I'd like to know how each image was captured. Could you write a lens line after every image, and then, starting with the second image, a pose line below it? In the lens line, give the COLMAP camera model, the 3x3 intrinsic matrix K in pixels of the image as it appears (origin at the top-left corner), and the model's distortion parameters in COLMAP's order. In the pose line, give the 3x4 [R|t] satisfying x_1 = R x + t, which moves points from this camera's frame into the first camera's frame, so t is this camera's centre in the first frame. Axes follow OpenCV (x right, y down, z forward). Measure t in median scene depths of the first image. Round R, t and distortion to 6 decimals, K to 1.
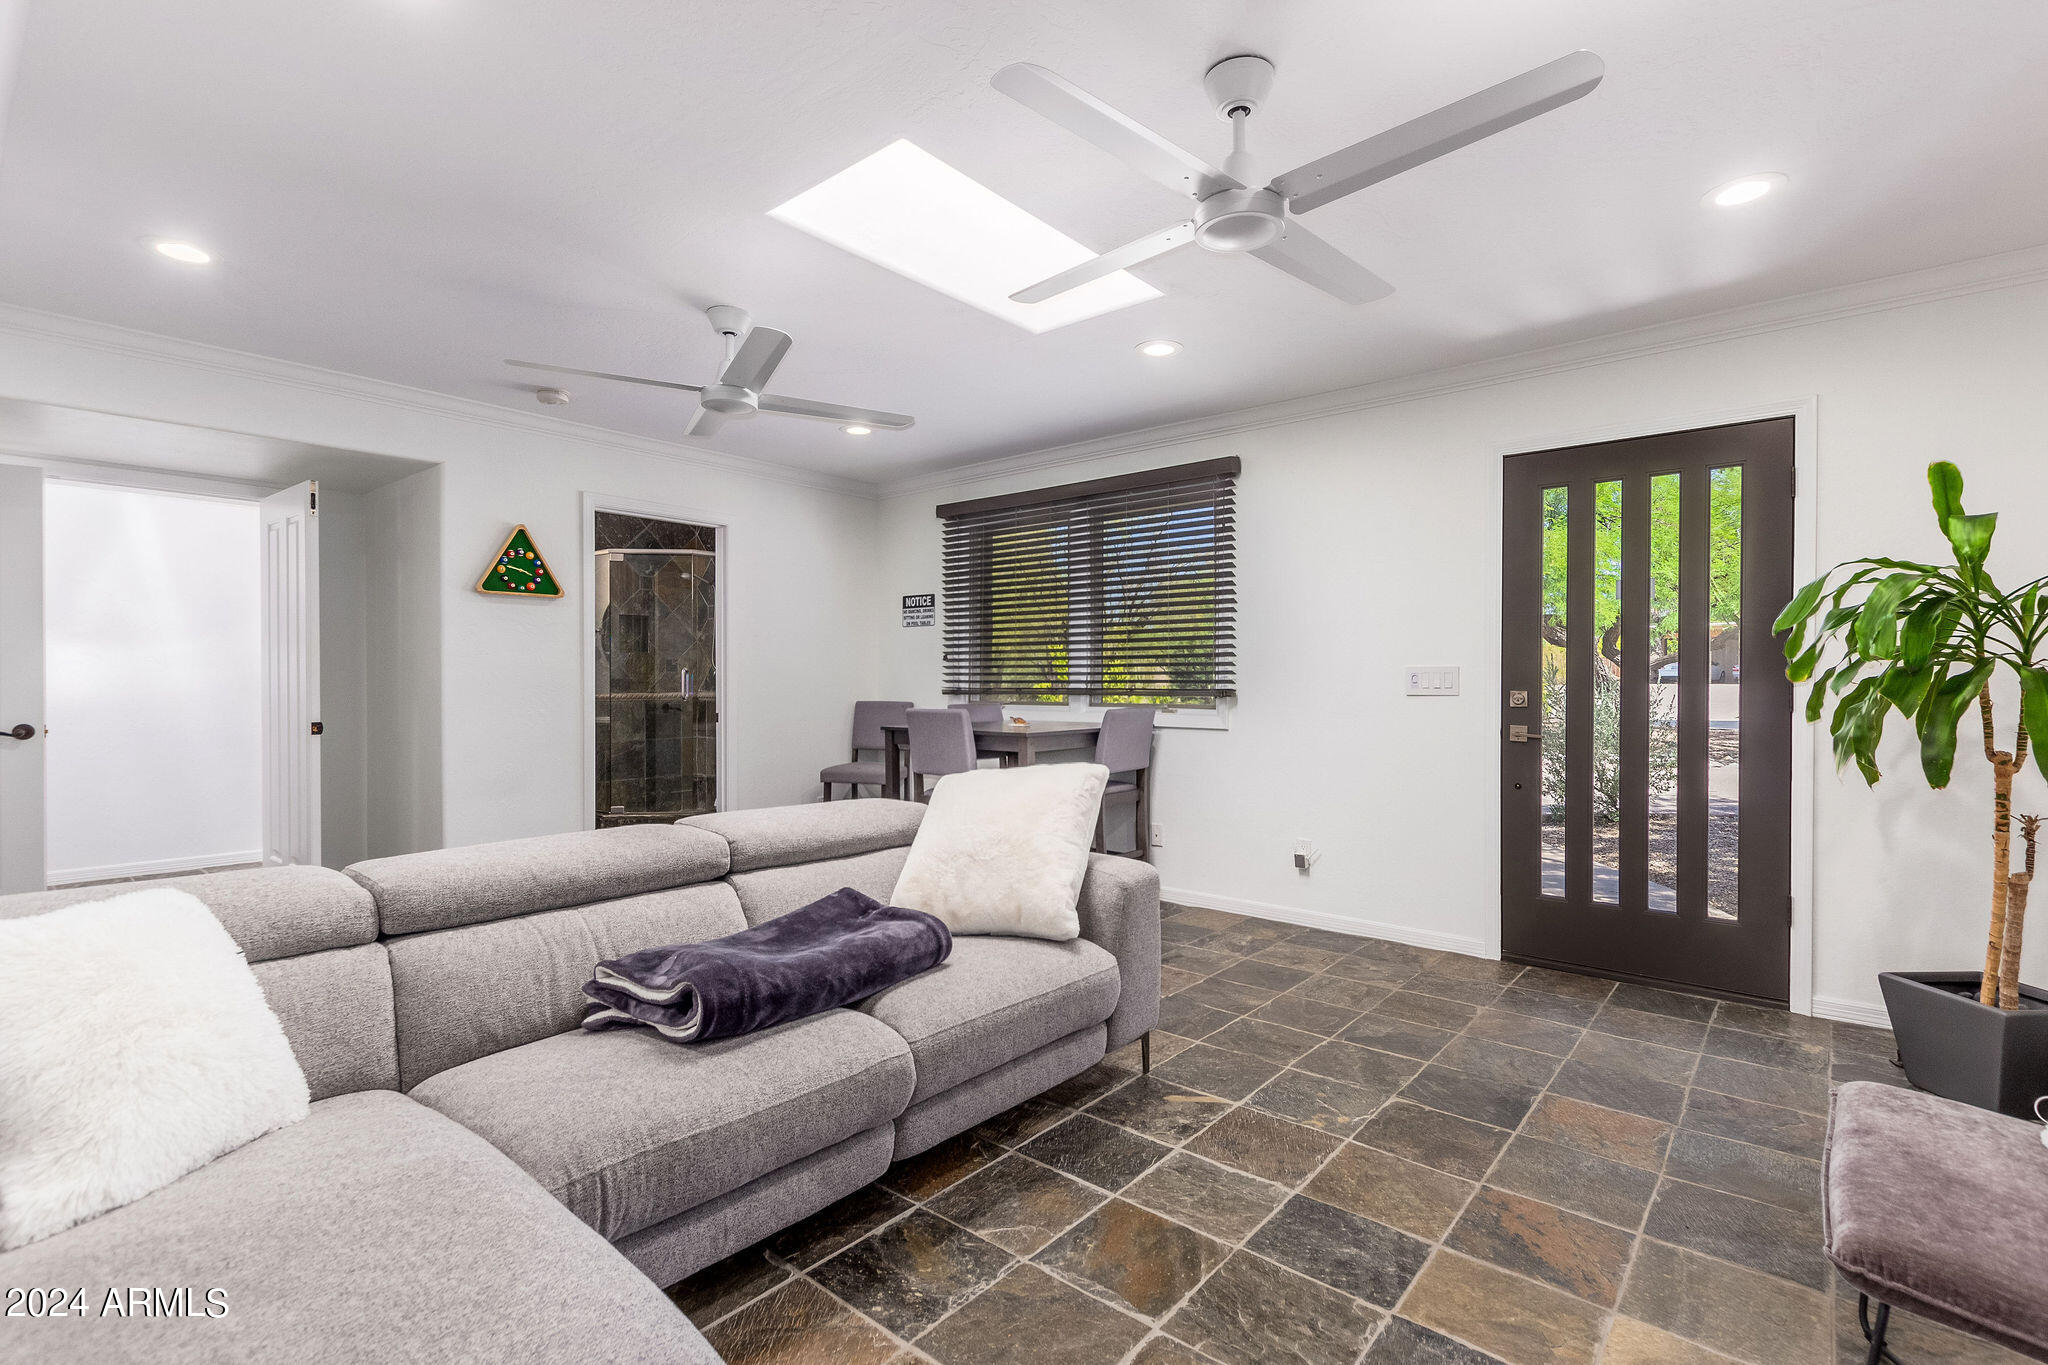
lens RADIAL K [[973.6, 0, 1024.0], [0, 973.6, 682.5], [0, 0, 1]] dist [-0.000415, -0.000784]
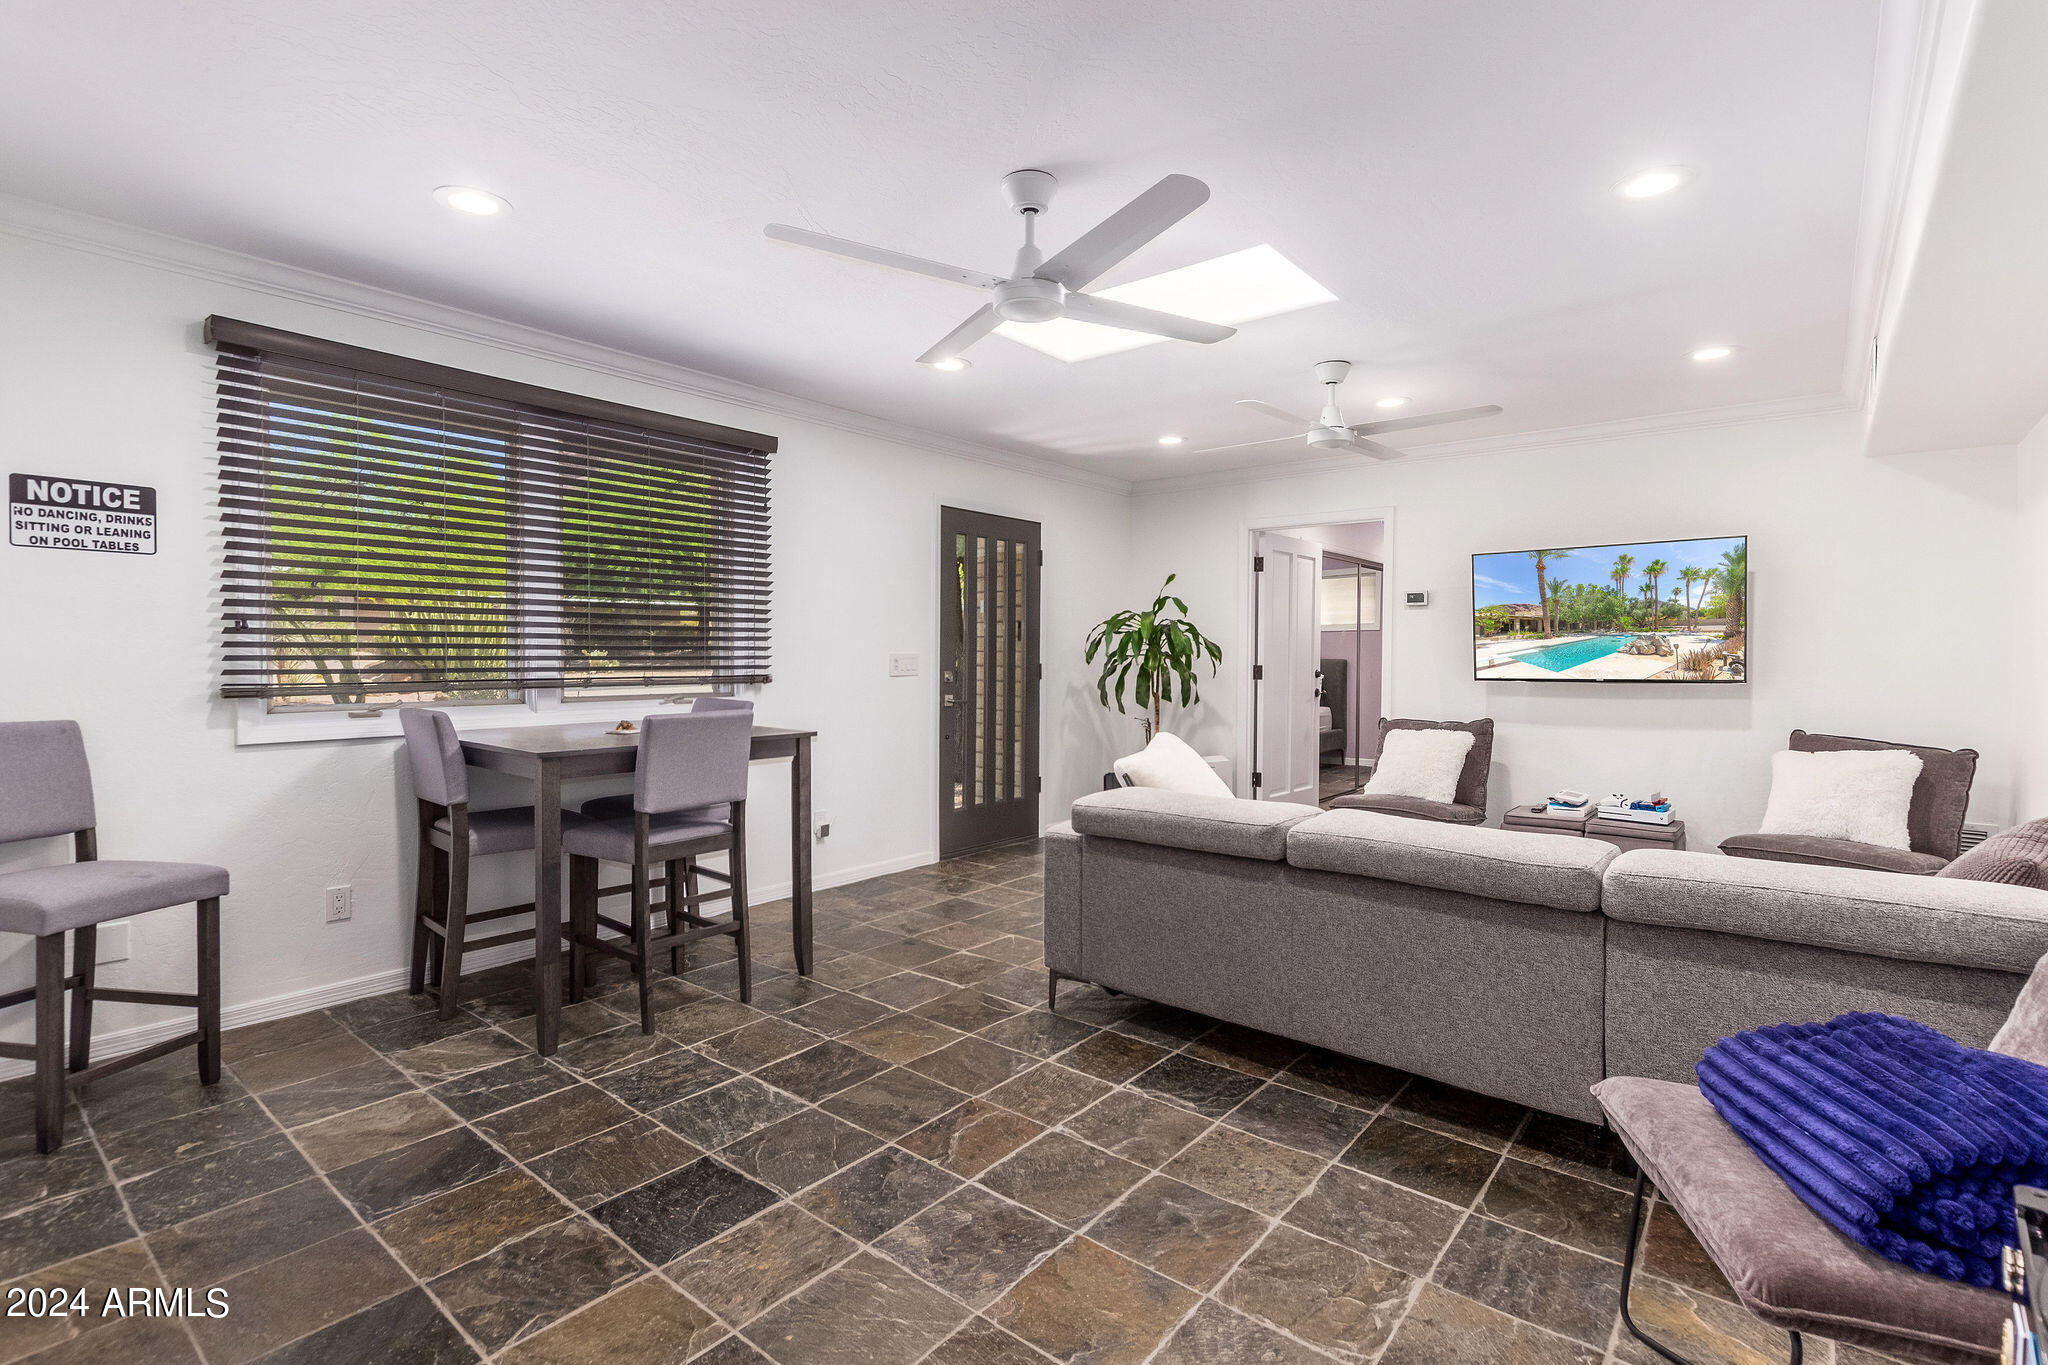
lens RADIAL K [[973.6, 0, 1024.0], [0, 973.6, 682.5], [0, 0, 1]] dist [-0.000415, -0.000784]
pose [[-0.047958, -0.019528, 0.998658, -0.921483], [0.011730, 0.999729, 0.020113, -0.001942], [-0.998780, 0.012678, -0.047716, 0.938658]]
